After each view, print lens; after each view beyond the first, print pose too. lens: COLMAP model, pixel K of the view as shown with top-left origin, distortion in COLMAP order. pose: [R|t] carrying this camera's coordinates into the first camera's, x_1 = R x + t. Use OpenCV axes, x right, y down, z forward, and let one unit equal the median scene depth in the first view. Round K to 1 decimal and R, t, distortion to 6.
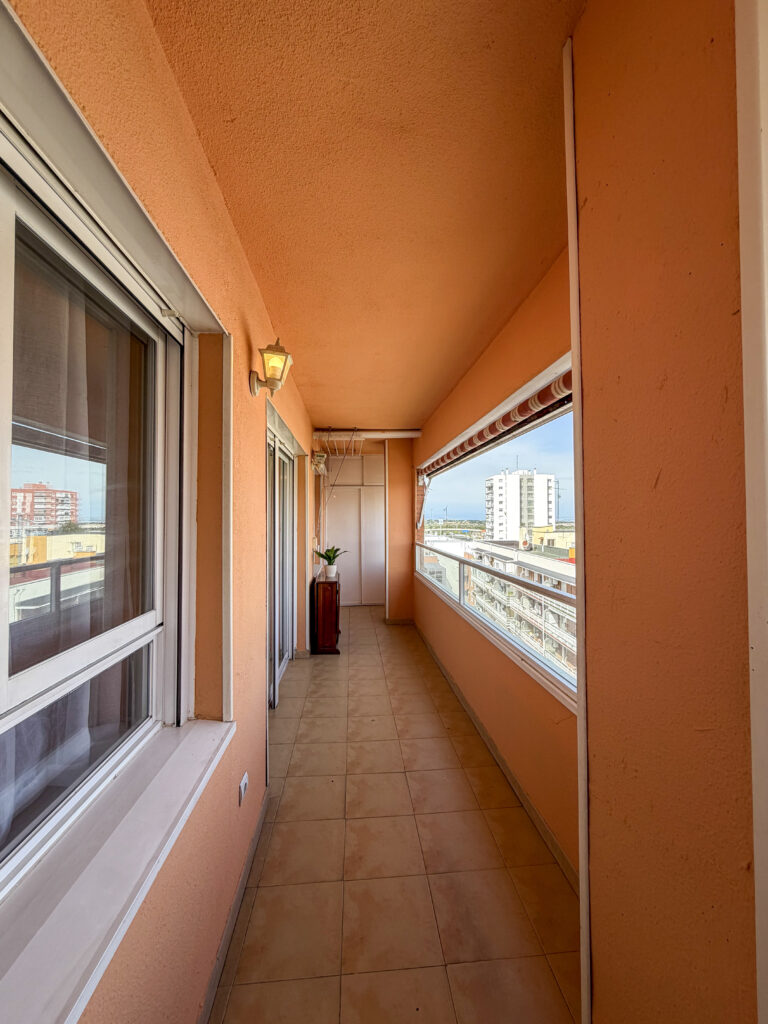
lens RADIAL K [[408.9, 0, 383.3], [0, 408.9, 510.1], [0, 0, 1]] dist [0.001302, -0.000397]
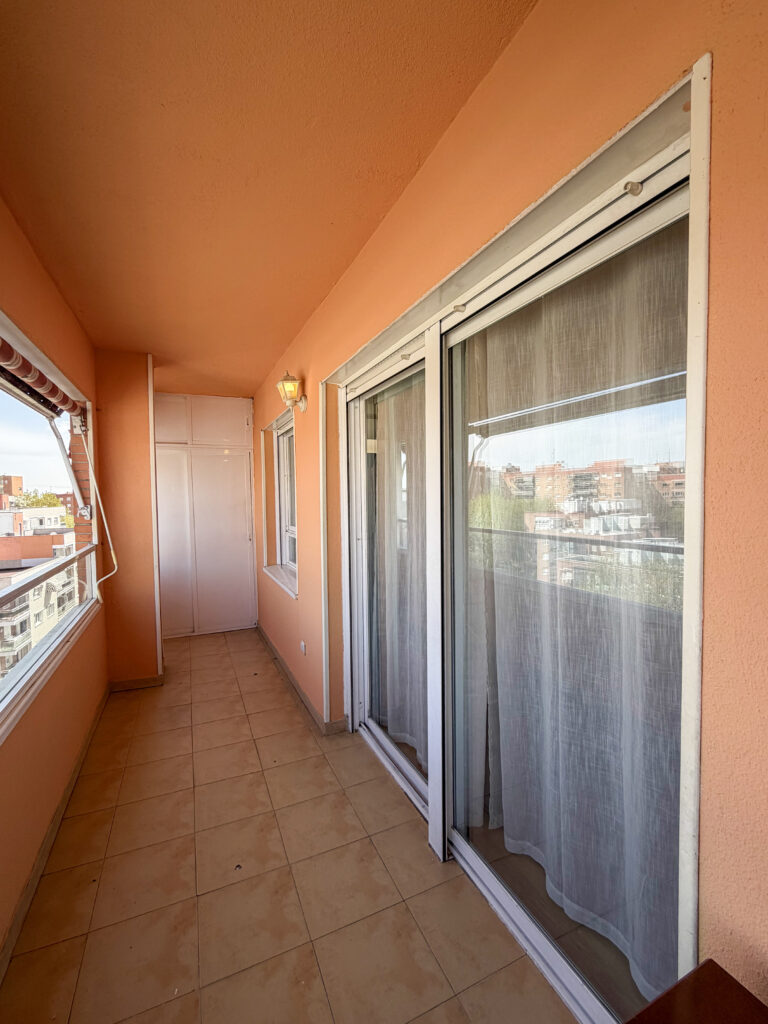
lens RADIAL K [[446.0, 0, 384.0], [0, 446.0, 512.0], [0, 0, 1]] dist [0.000009, 0.000002]
pose [[-0.941336, 0.027167, -0.336374, -0.023370], [0.021066, 0.999541, 0.021774, 0.033392], [0.336812, 0.013411, -0.941477, 1.877358]]
